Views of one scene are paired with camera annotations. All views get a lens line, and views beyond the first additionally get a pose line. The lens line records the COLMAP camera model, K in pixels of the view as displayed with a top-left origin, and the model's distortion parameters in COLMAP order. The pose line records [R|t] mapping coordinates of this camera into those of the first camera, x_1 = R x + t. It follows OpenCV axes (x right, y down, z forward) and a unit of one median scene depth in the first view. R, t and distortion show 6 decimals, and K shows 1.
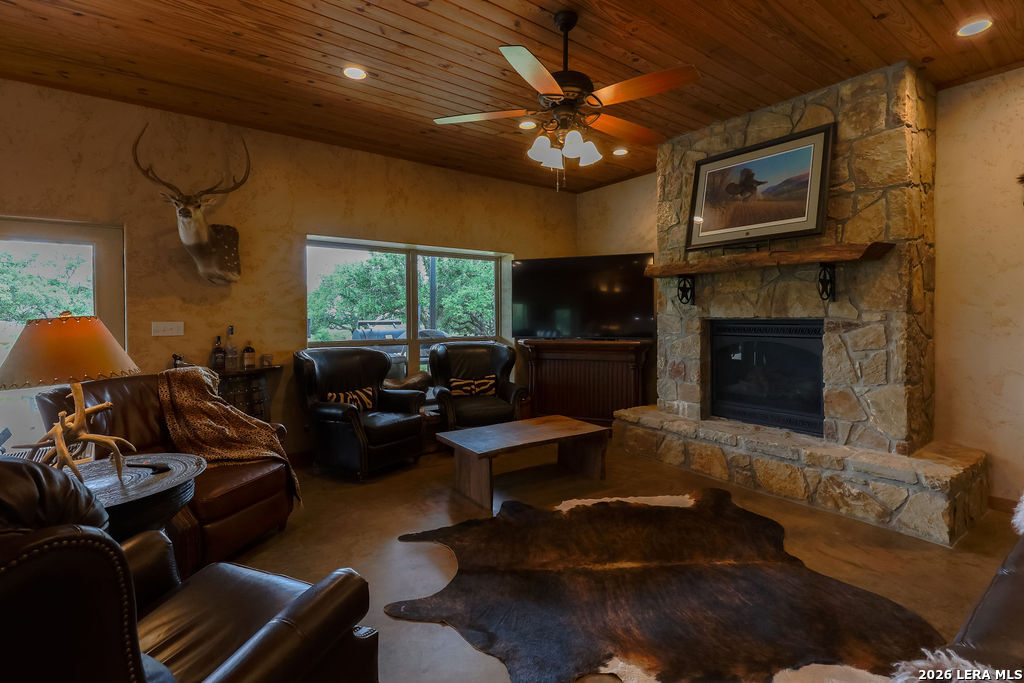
lens RADIAL K [[479.7, 0, 511.2], [0, 479.7, 318.3], [0, 0, 1]] dist [0.000557, -0.000019]
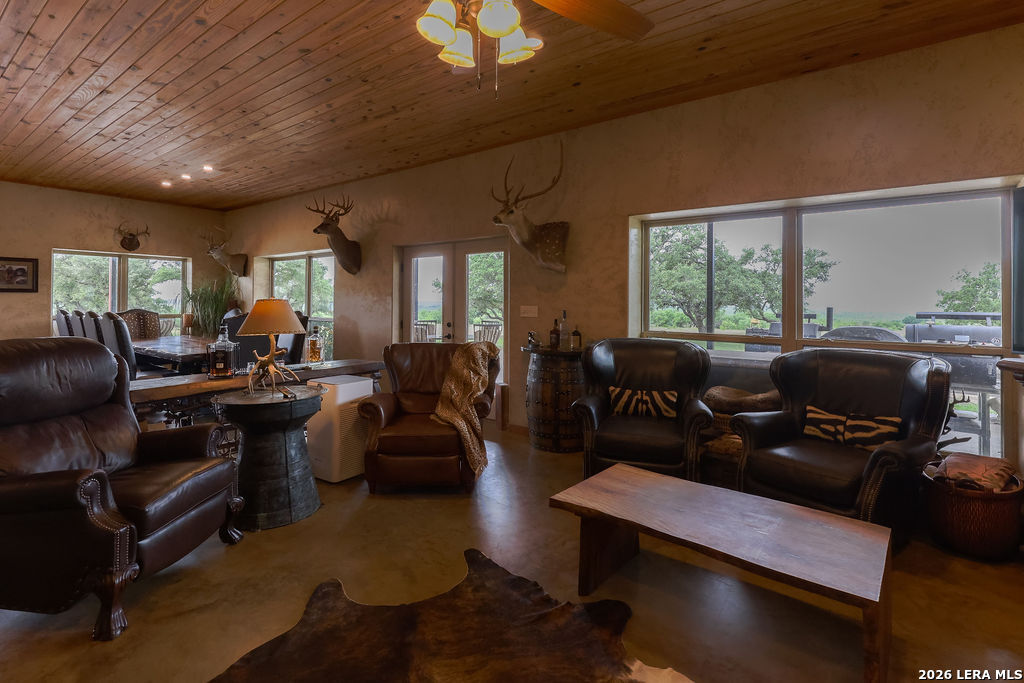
lens RADIAL K [[483.3, 0, 511.6], [0, 483.3, 294.9], [0, 0, 1]] dist [0.001604, 0.000089]
pose [[0.280672, -0.004269, -0.959794, 0.446708], [-0.012777, 0.999885, -0.008184, -0.009582], [0.959719, 0.014560, 0.280585, 0.547553]]
